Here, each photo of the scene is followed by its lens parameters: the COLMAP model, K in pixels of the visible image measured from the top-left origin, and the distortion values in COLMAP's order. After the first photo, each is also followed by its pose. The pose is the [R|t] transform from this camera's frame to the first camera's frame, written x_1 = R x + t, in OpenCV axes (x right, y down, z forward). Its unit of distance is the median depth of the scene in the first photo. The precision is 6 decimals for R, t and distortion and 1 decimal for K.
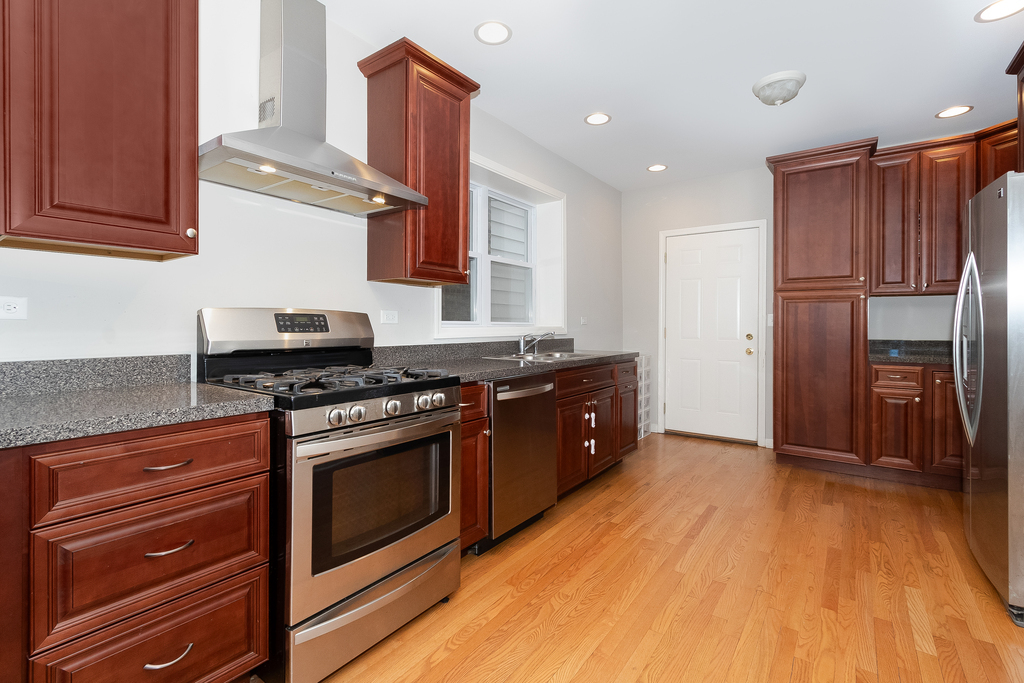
lens RADIAL K [[471.1, 0, 513.1], [0, 471.1, 335.4], [0, 0, 1]] dist [0.000428, -0.000905]
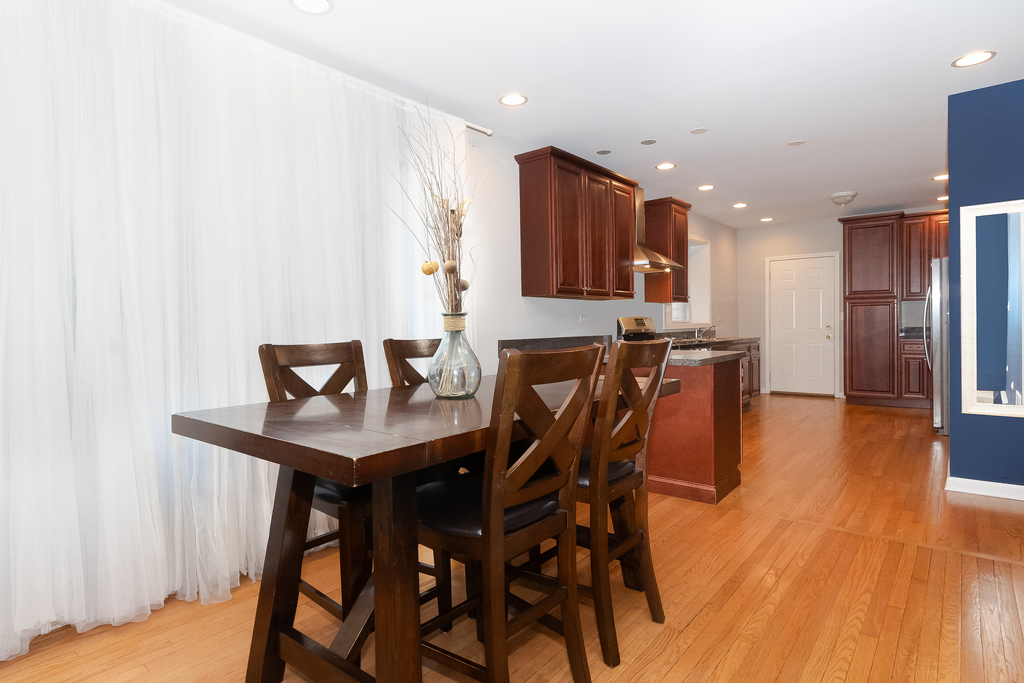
lens RADIAL K [[557.0, 0, 511.1], [0, 557.0, 336.6], [0, 0, 1]] dist [-0.000999, -0.000185]
pose [[0.998677, -0.015548, -0.049018, -0.516524], [0.015917, 0.999848, 0.007142, 0.005056], [0.048900, -0.007912, 0.998772, -1.006265]]
